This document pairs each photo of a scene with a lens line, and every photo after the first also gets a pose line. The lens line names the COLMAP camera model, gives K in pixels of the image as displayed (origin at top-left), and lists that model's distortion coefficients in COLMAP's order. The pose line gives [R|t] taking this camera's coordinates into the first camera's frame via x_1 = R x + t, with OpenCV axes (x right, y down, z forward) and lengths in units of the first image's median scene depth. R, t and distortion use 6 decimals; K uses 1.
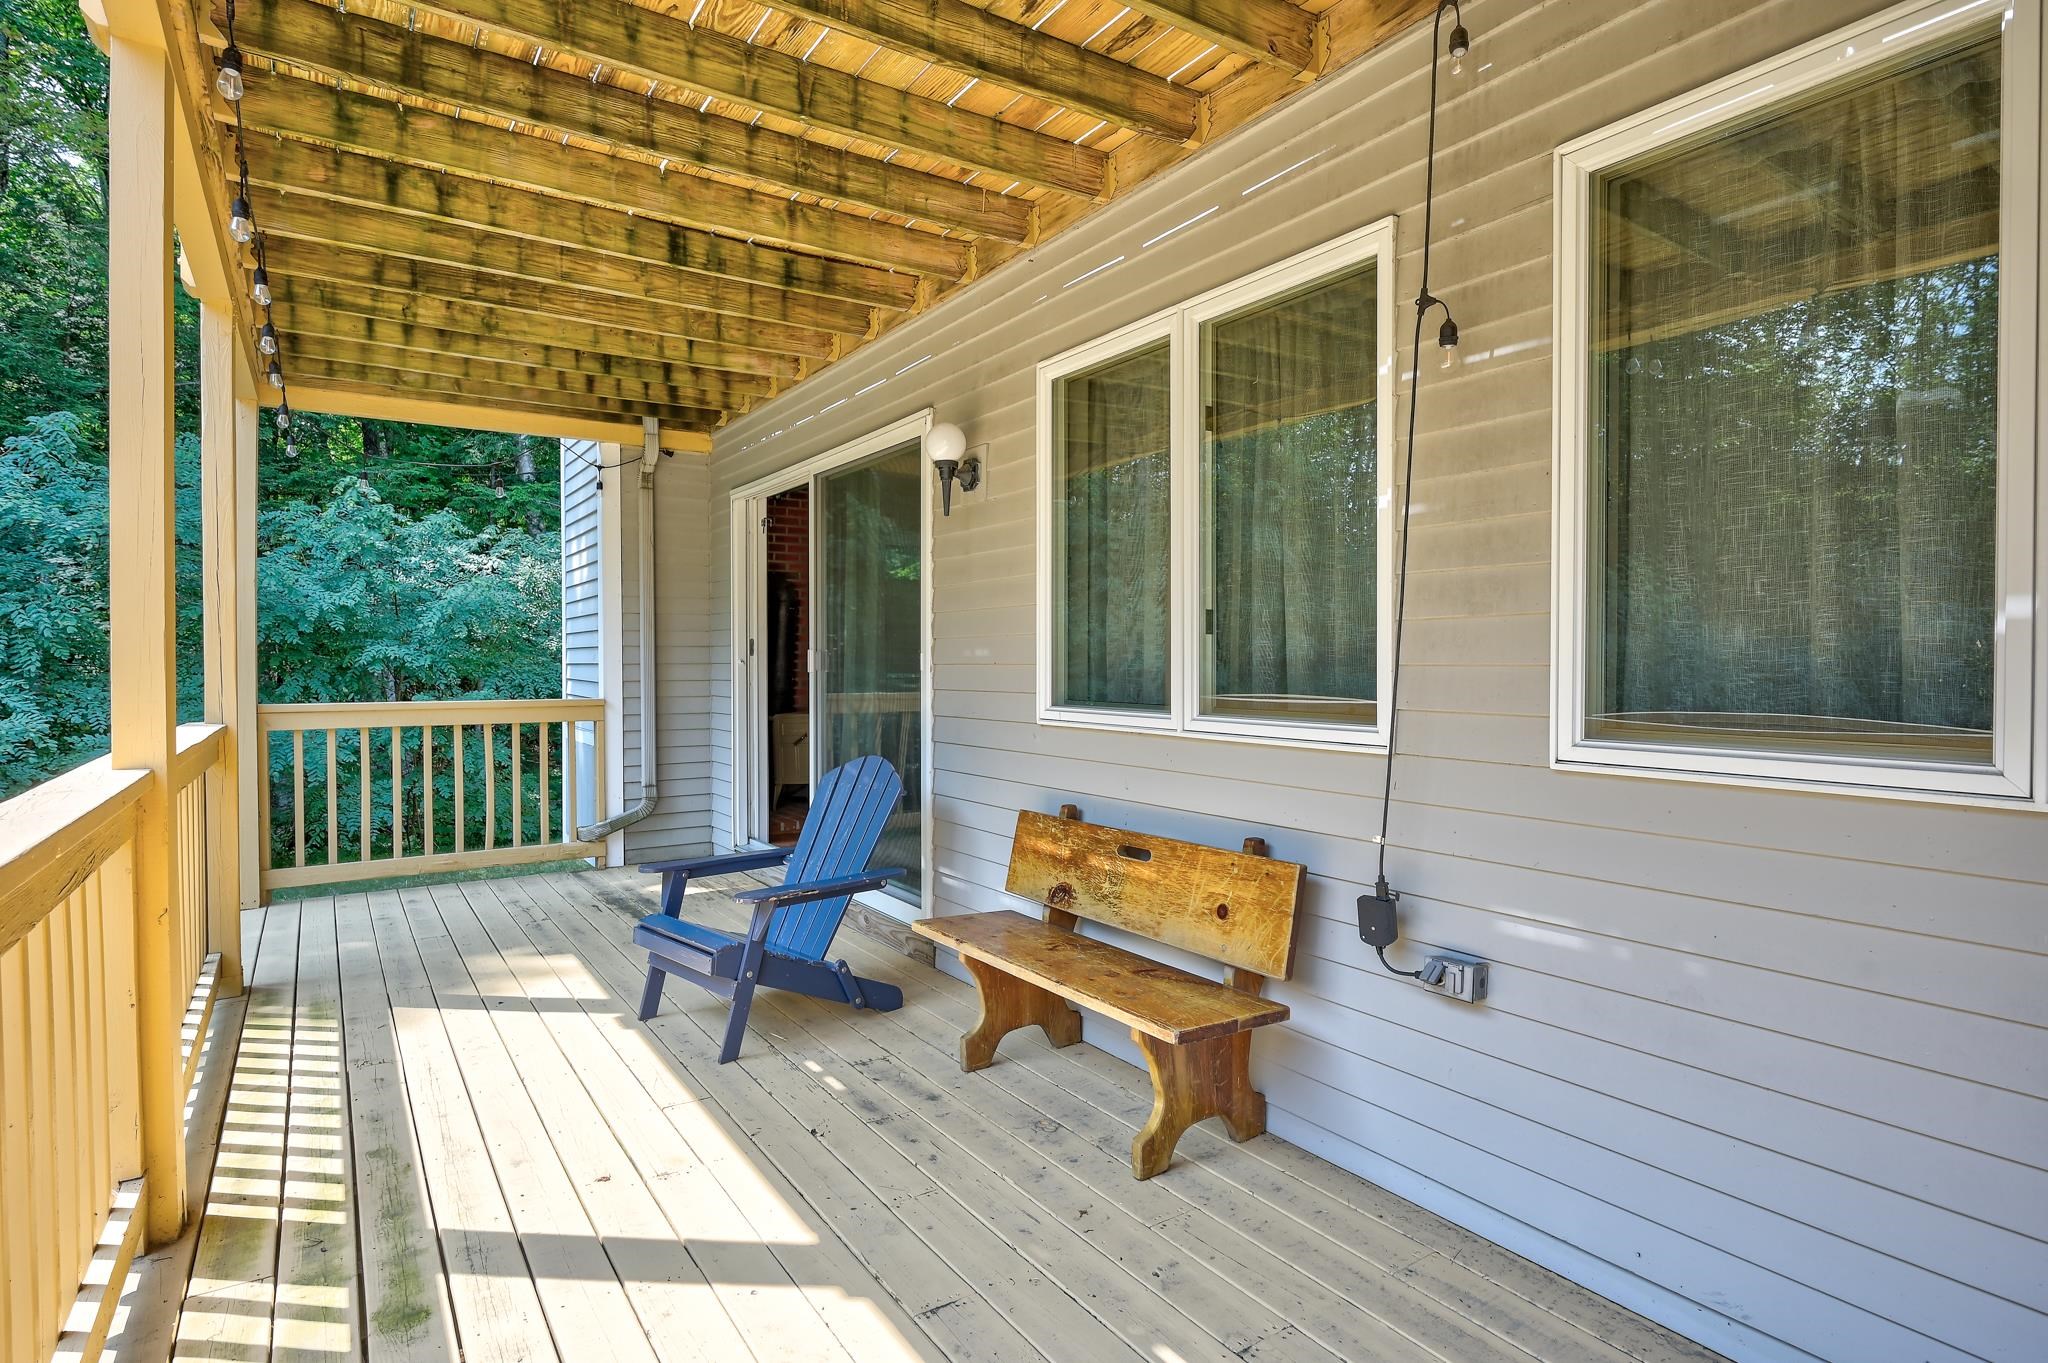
lens RADIAL K [[1068.1, 0, 1023.1], [0, 1068.1, 682.4], [0, 0, 1]] dist [-0.000385, 0.000134]
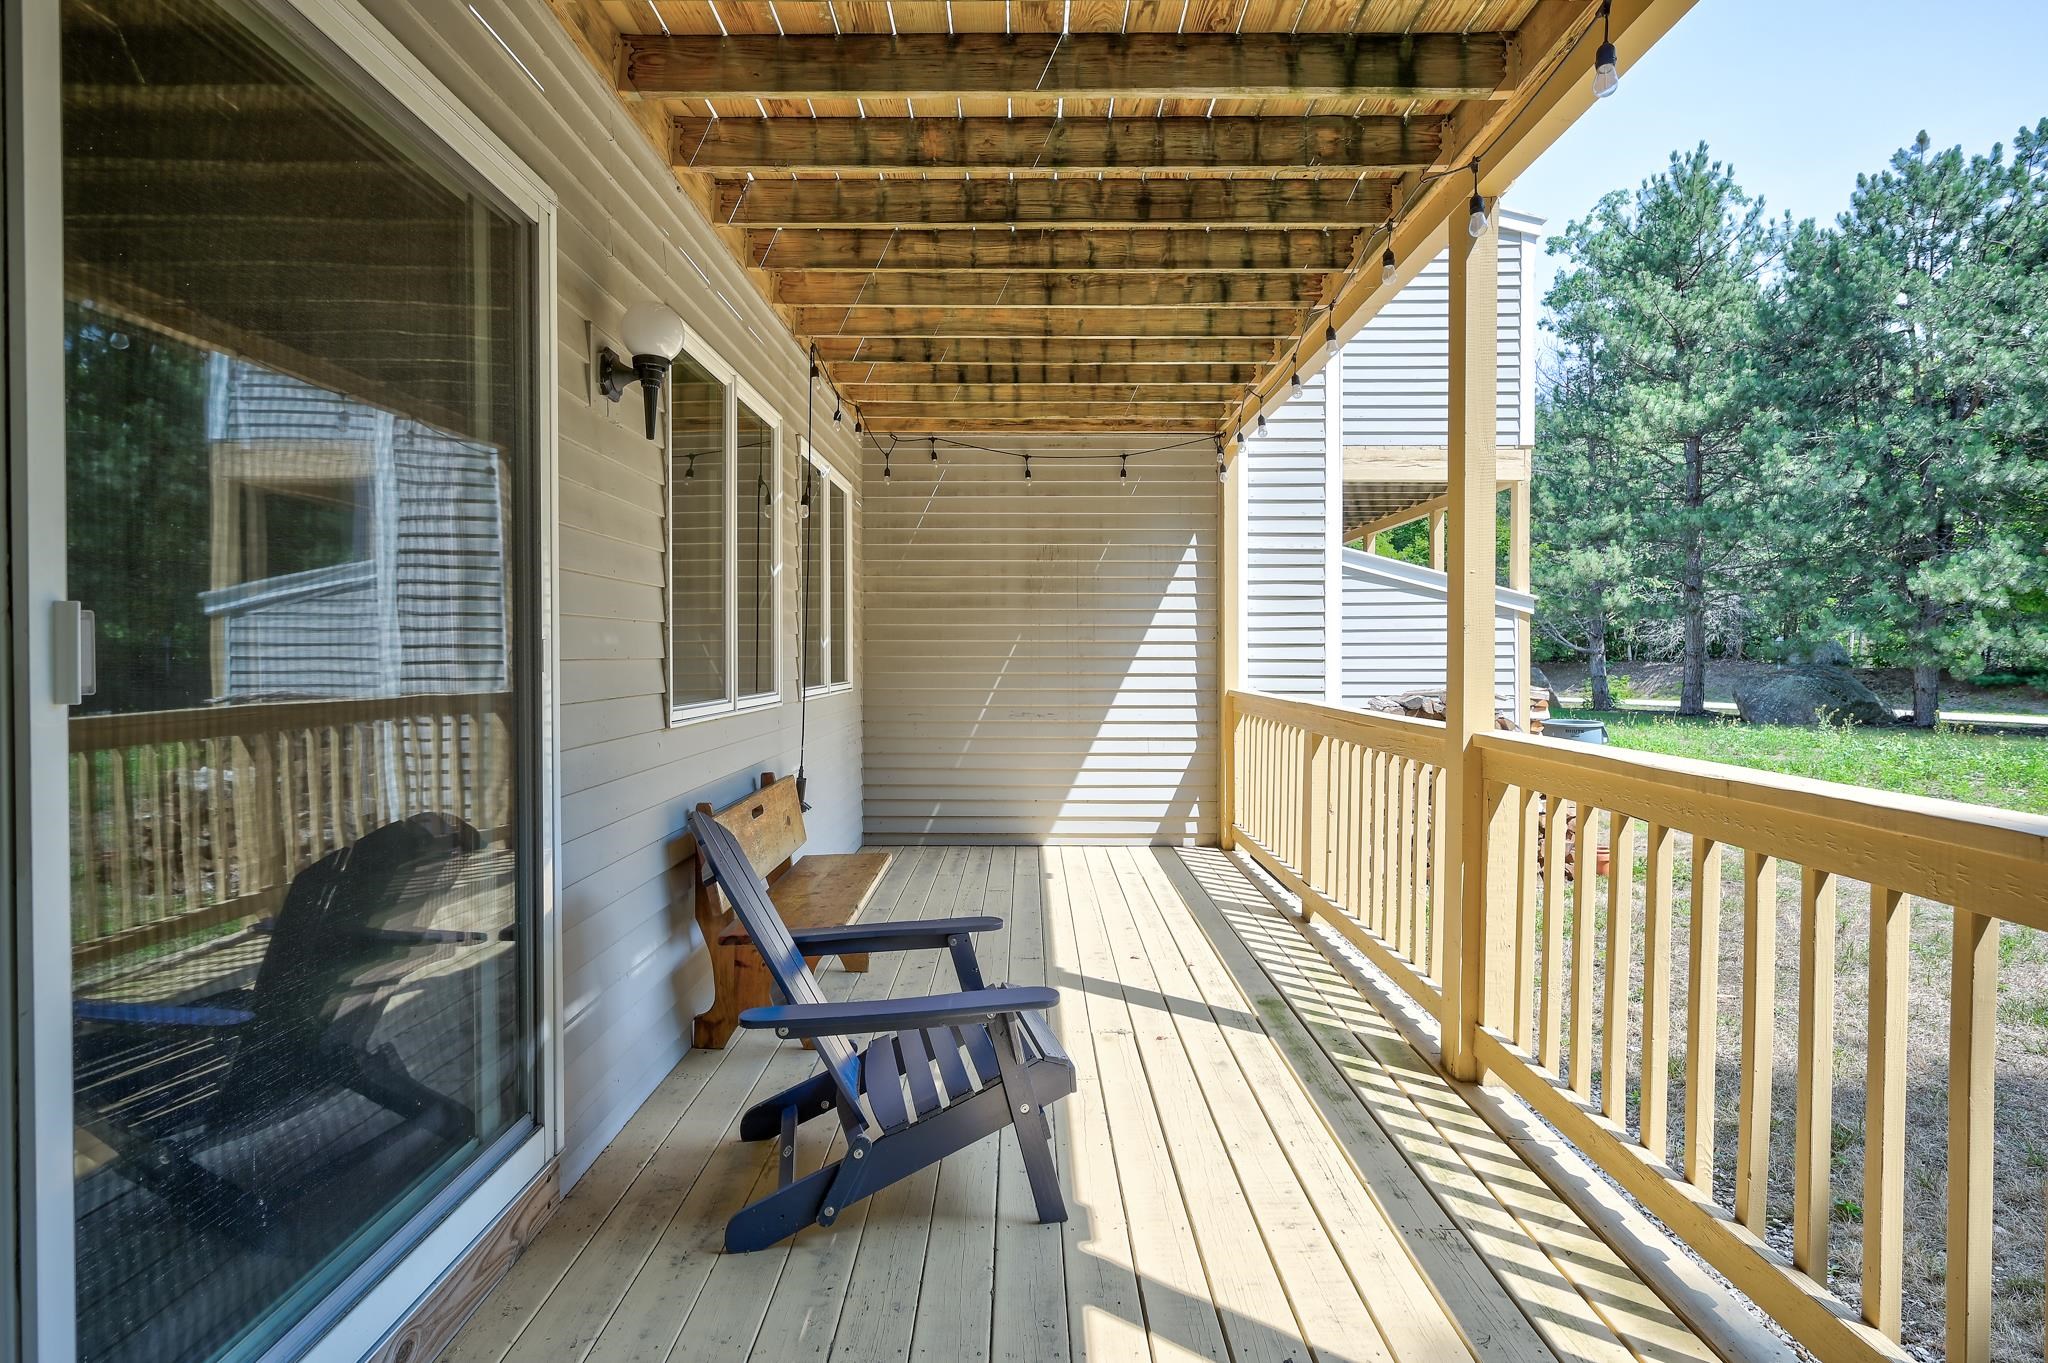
lens RADIAL K [[1068.1, 0, 1023.6], [0, 1068.1, 679.9], [0, 0, 1]] dist [-0.000385, 0.000134]
pose [[-0.835065, -0.012003, 0.550020, -0.961197], [0.010232, 0.999250, 0.037341, -0.037897], [-0.550056, 0.036810, -0.834316, 2.149773]]
